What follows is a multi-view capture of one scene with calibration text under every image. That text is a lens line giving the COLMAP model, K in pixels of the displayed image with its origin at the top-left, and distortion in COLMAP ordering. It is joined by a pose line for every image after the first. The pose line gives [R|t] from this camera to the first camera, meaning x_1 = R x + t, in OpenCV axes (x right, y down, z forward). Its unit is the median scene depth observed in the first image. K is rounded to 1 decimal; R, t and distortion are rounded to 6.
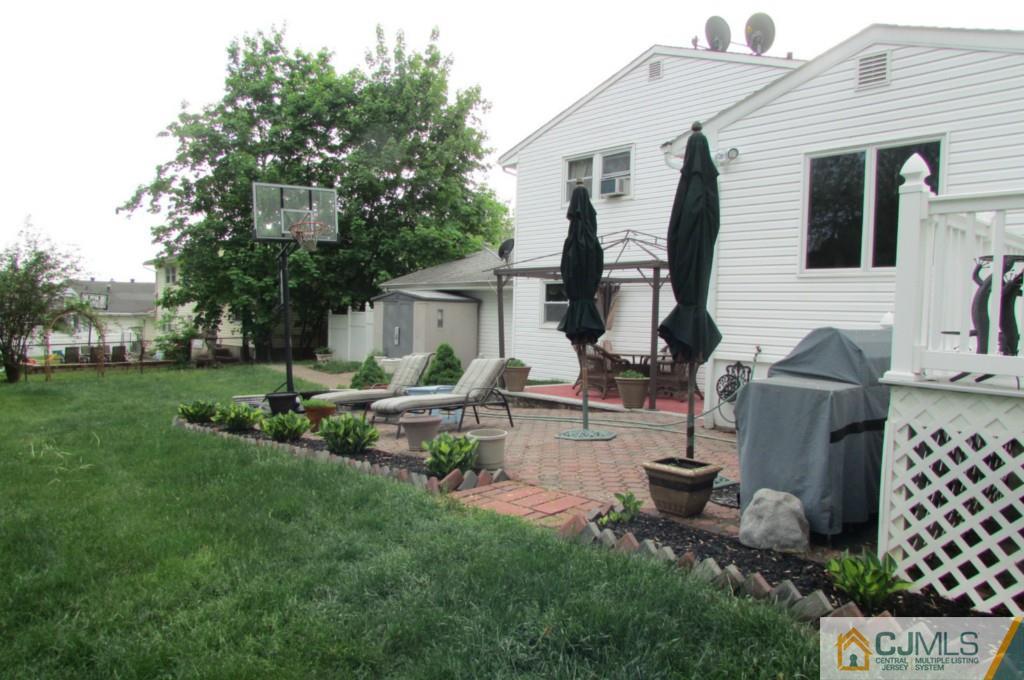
lens RADIAL K [[733.5, 0, 509.1], [0, 733.5, 343.8], [0, 0, 1]] dist [-0.018137, -0.007837]
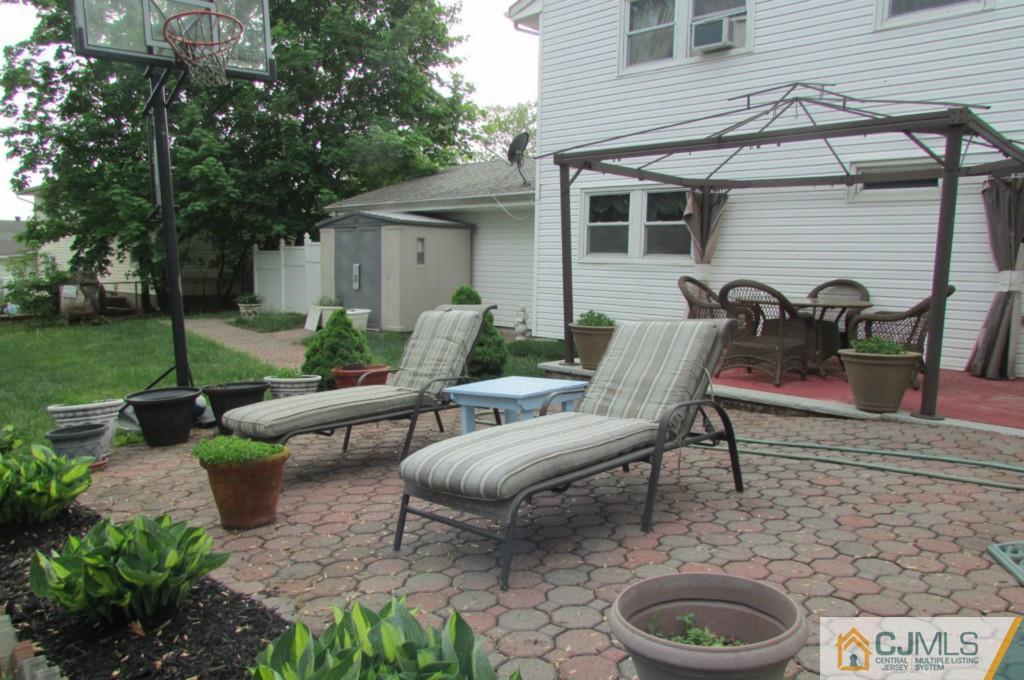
lens RADIAL K [[733.5, 0, 512.9], [0, 733.5, 347.8], [0, 0, 1]] dist [-0.018137, -0.007837]
pose [[0.995080, -0.016371, 0.097711, -0.062017], [0.008344, 0.996598, 0.081994, 0.000336], [-0.098721, -0.080775, 0.991831, 0.242193]]
